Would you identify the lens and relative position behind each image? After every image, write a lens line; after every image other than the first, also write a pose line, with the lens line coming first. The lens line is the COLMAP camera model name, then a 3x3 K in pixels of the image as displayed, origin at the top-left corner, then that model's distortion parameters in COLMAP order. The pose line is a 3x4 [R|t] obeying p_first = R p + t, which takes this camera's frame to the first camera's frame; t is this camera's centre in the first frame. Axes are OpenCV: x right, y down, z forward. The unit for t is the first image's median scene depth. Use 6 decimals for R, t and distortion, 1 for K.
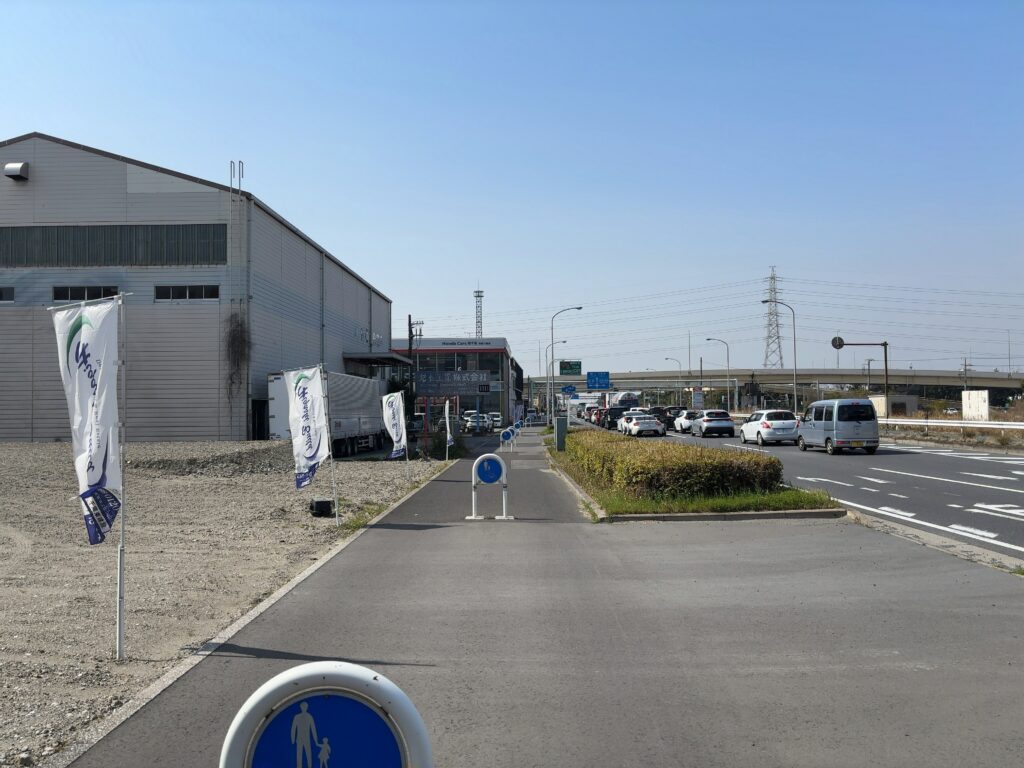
lens RADIAL K [[778.0, 0, 512.0], [0, 778.0, 384.0], [0, 0, 1]] dist [0.035322, -0.004401]
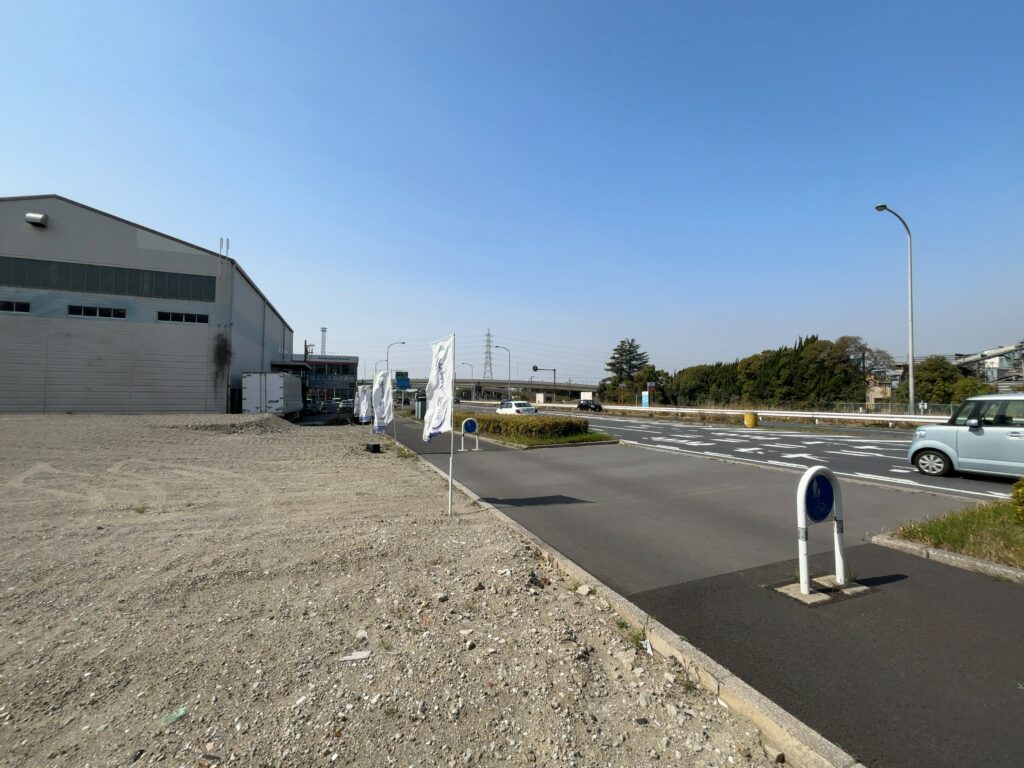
lens RADIAL K [[410.8, 0, 516.6], [0, 410.8, 387.8], [0, 0, 1]] dist [-0.002635, -0.000010]
pose [[0.911552, 0.025904, 0.410367, -0.143741], [-0.028343, 0.999598, -0.000142, 0.002787], [-0.410206, -0.011502, 0.911920, -0.009312]]
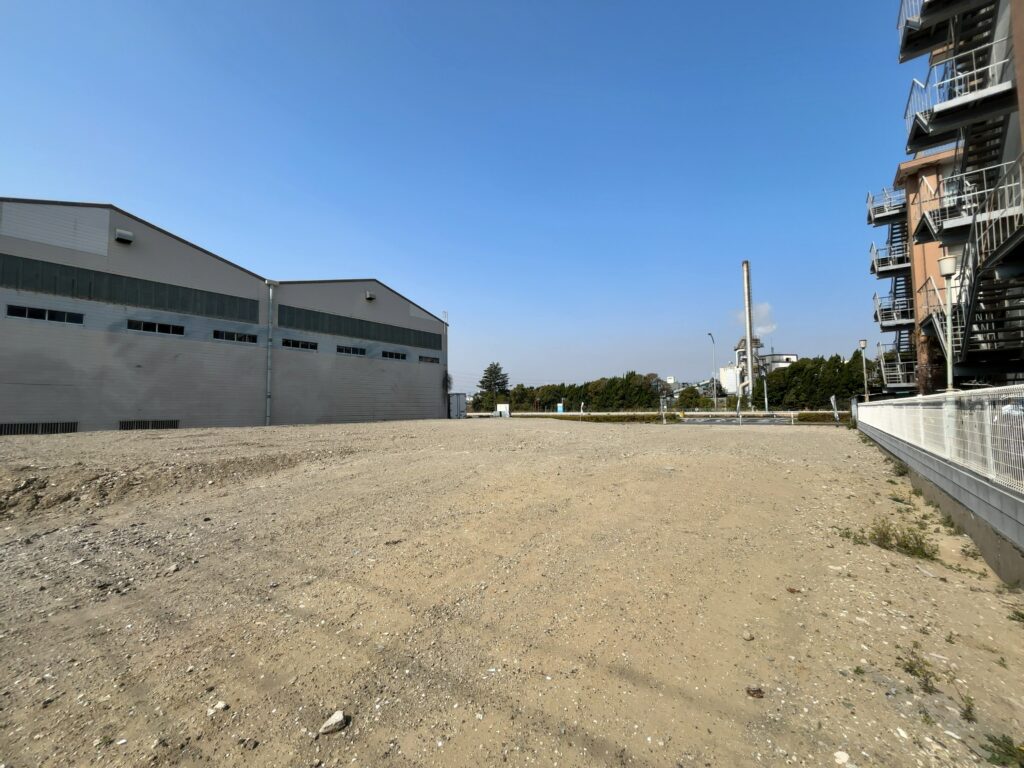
lens RADIAL K [[410.8, 0, 516.6], [0, 410.8, 387.8], [0, 0, 1]] dist [-0.002635, -0.000010]
pose [[0.570231, 0.049065, 0.820018, -1.311326], [-0.025495, 0.998791, -0.042032, 0.019282], [-0.821088, 0.003061, 0.570793, 0.026241]]
